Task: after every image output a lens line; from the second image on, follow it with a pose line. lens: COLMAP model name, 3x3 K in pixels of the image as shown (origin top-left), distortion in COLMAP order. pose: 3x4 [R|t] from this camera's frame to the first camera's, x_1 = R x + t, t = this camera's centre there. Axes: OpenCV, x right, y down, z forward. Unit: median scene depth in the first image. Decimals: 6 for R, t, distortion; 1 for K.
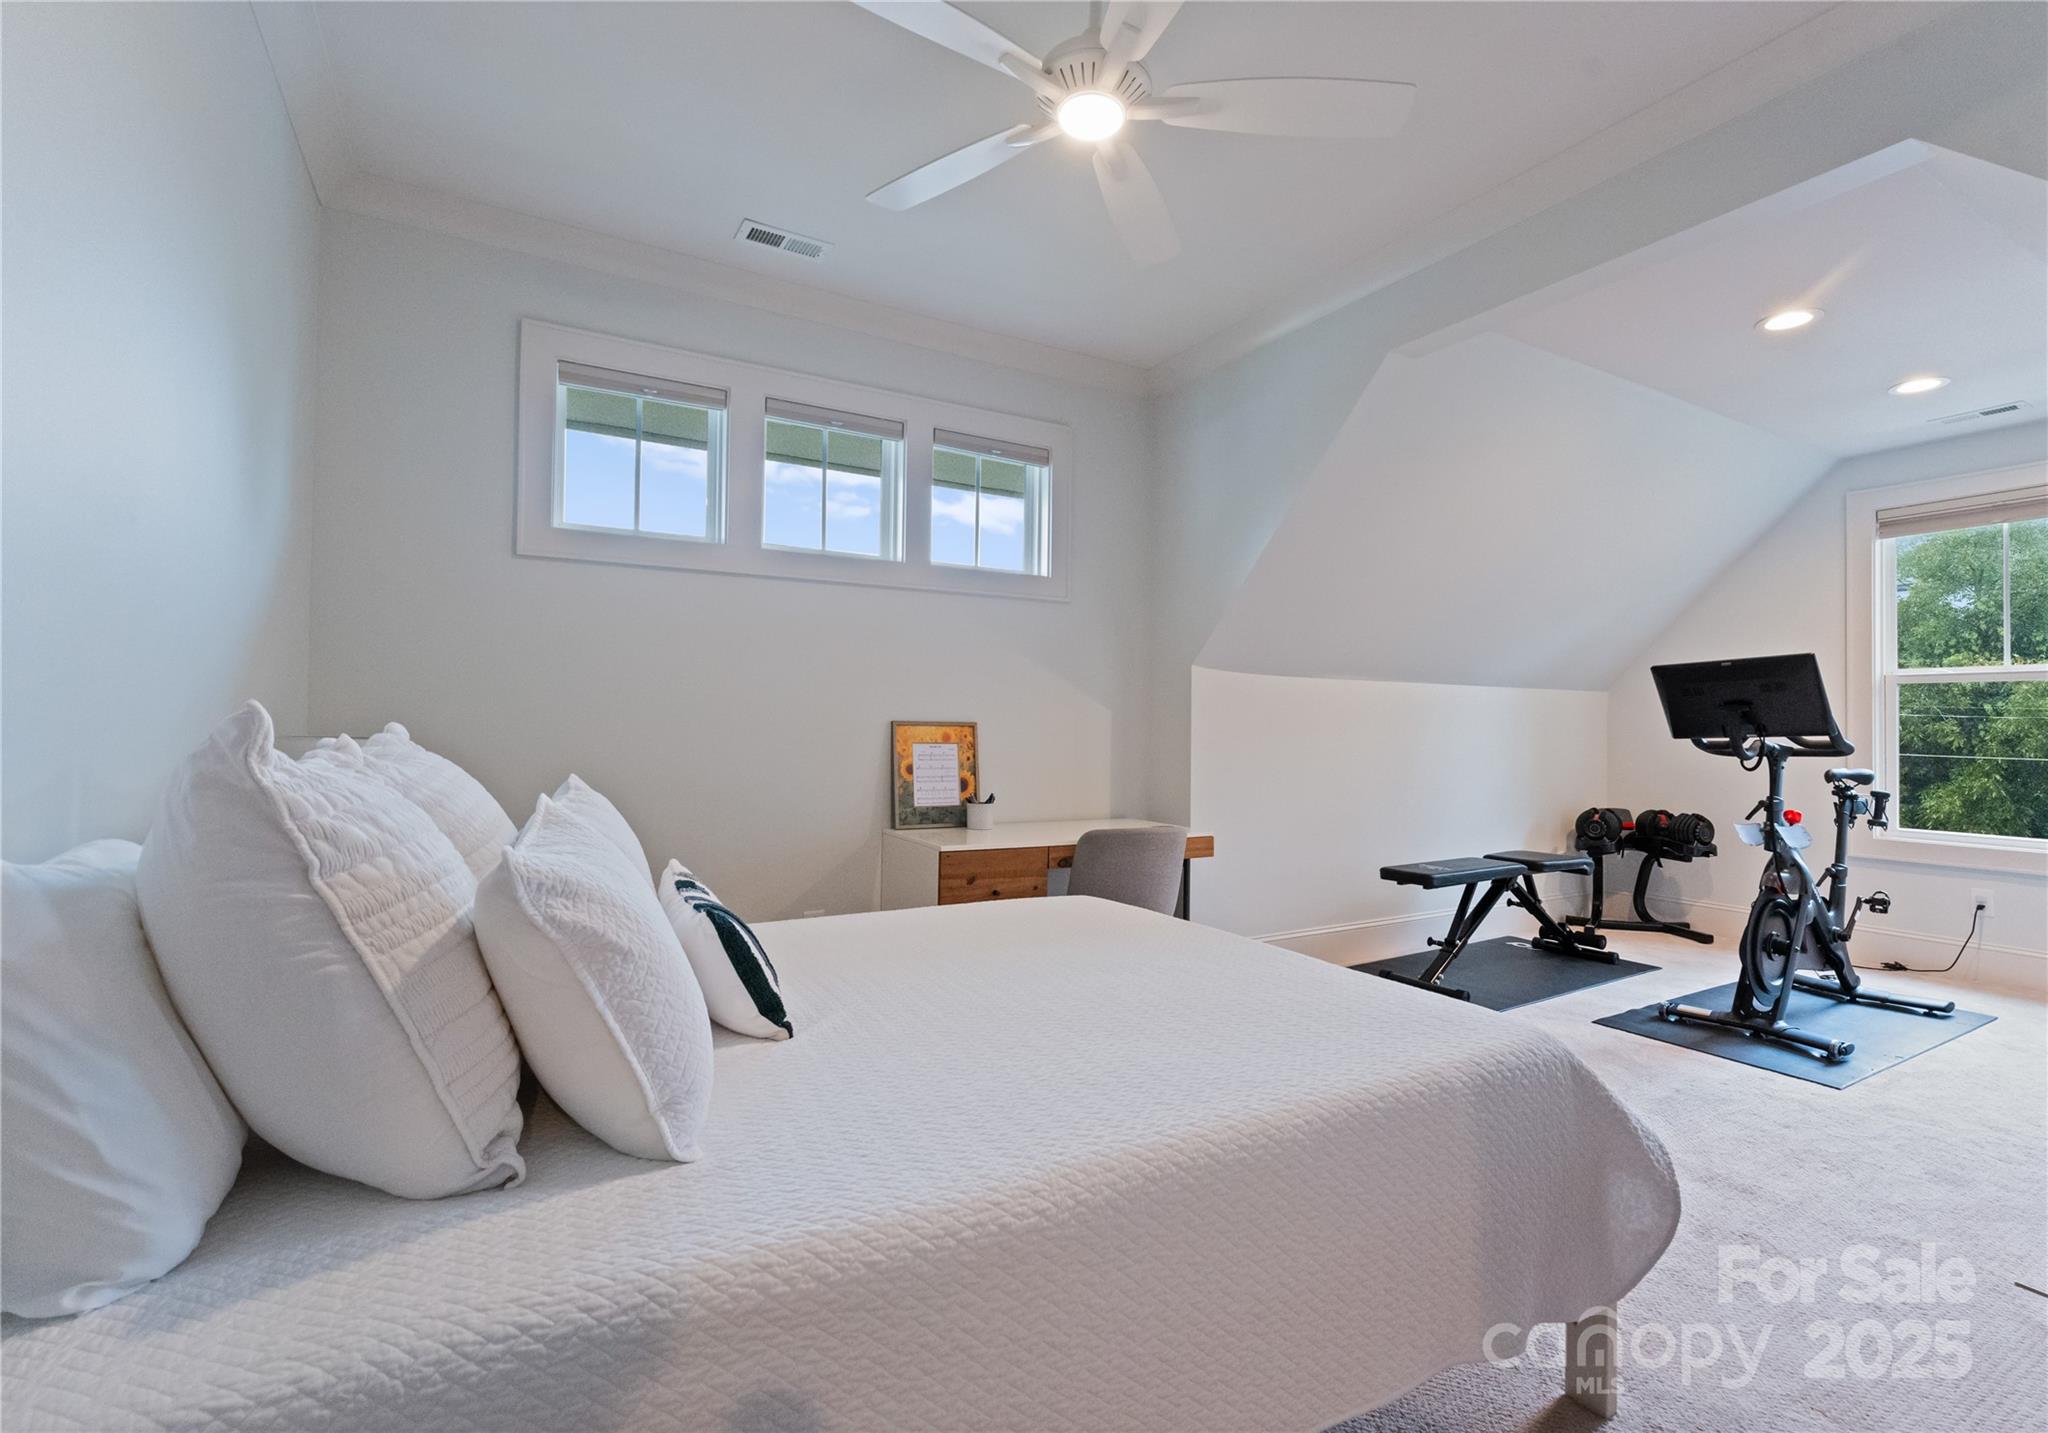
lens RADIAL K [[945.0, 0, 1018.4], [0, 945.0, 717.6], [0, 0, 1]] dist [0.003910, -0.000964]
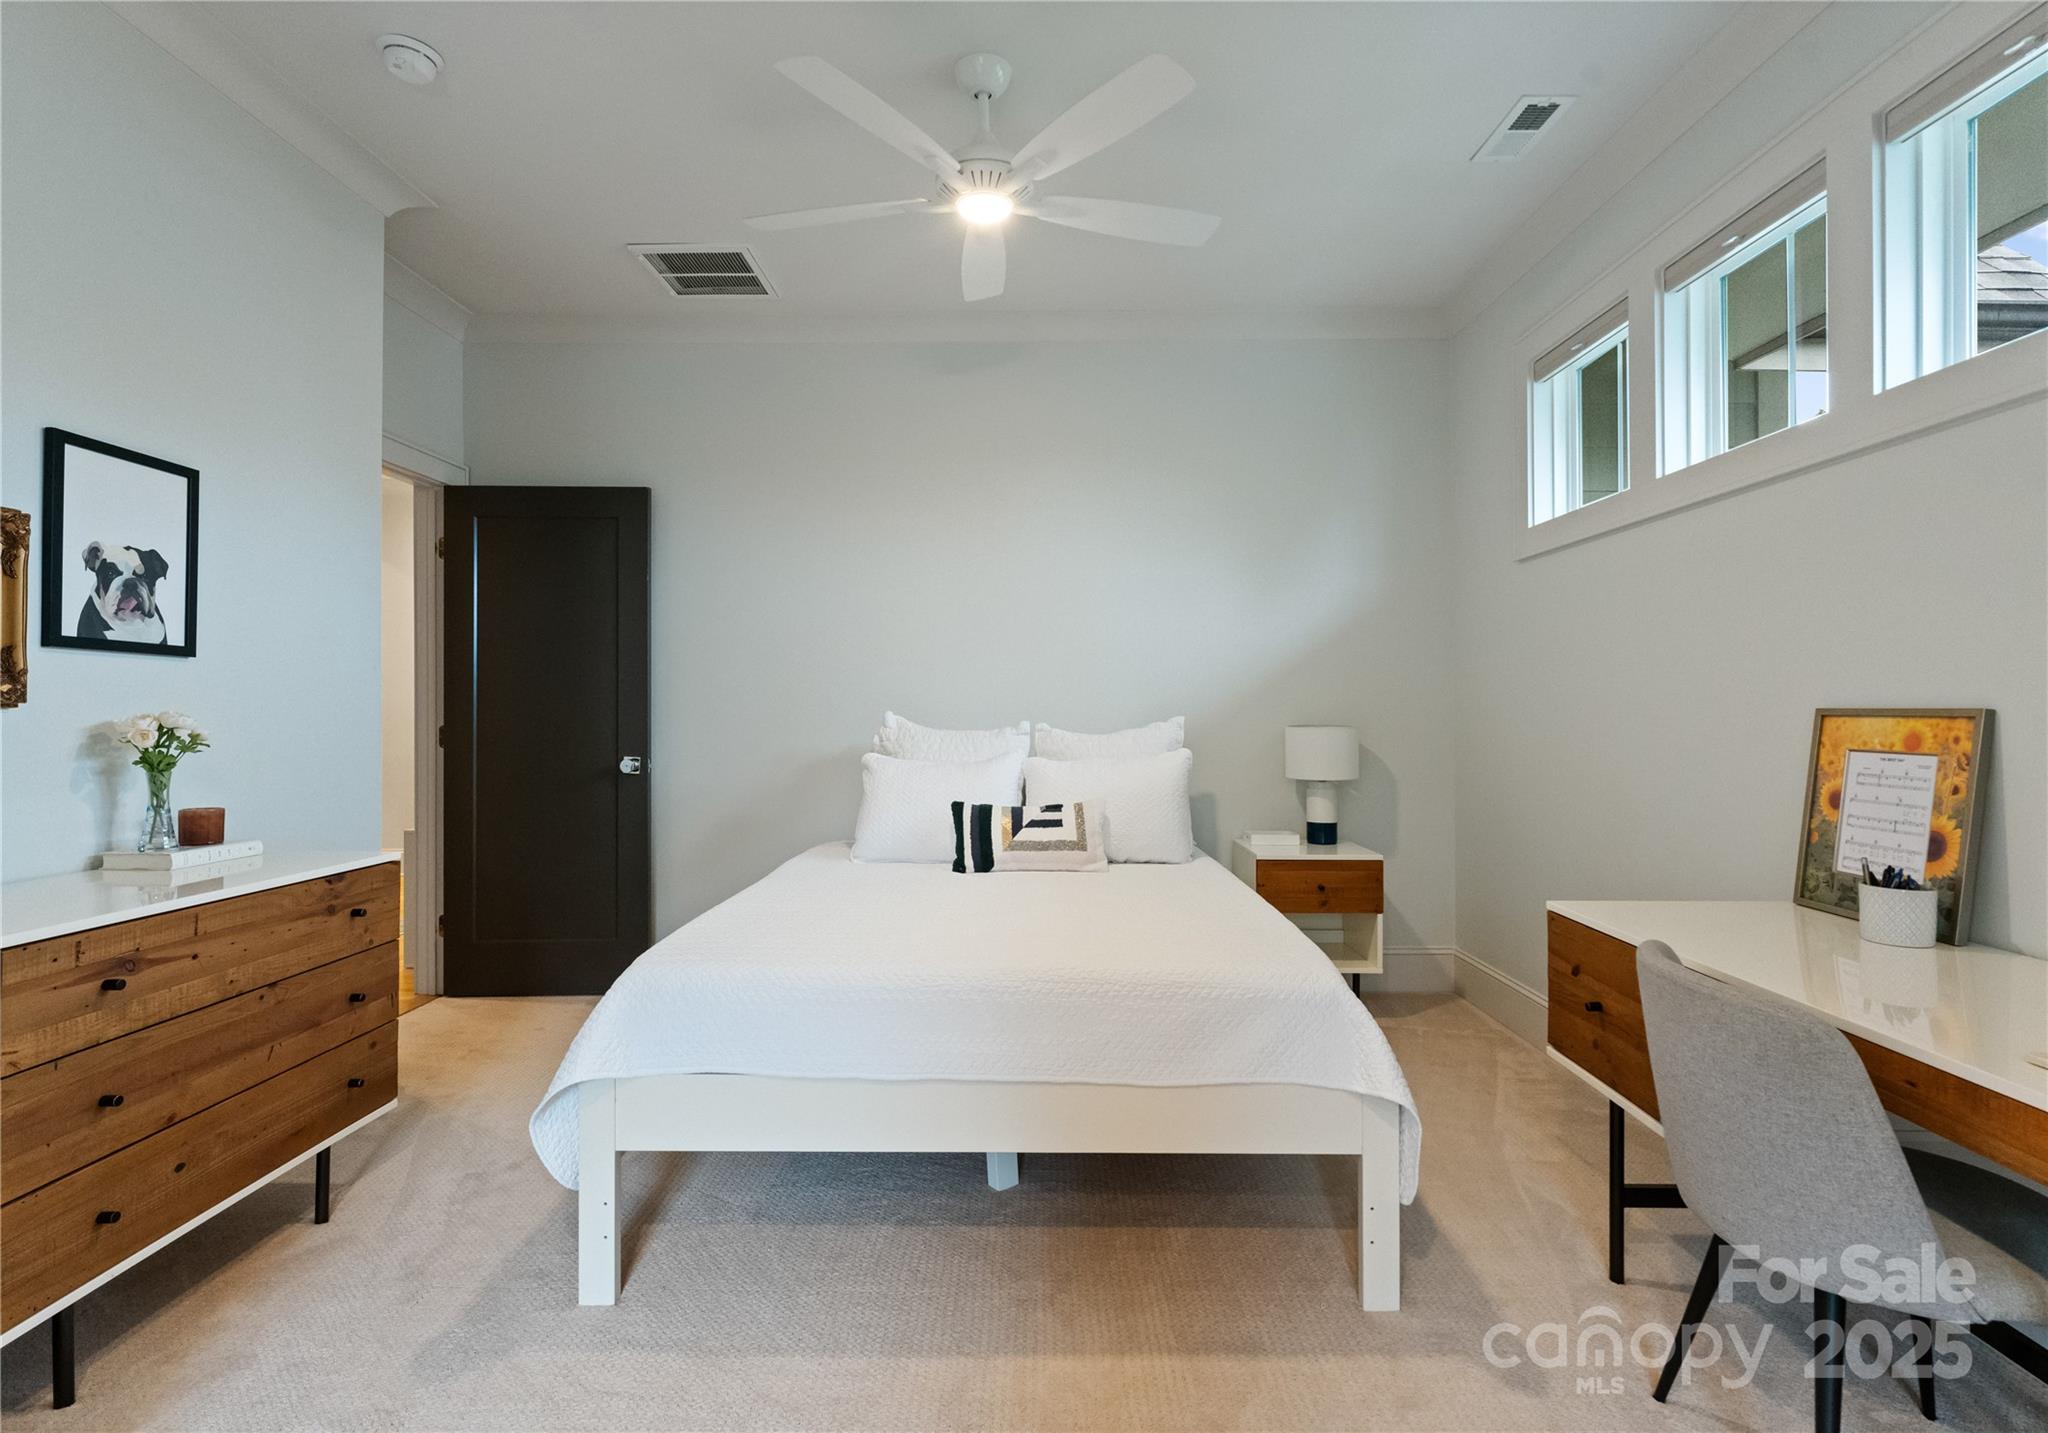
lens RADIAL K [[945.0, 0, 1019.5], [0, 945.0, 712.2], [0, 0, 1]] dist [0.003910, -0.000964]
pose [[-0.505894, -0.010271, -0.862535, 0.567320], [0.005838, 0.999865, -0.015331, 0.011009], [0.862576, -0.012791, -0.505765, 0.862215]]
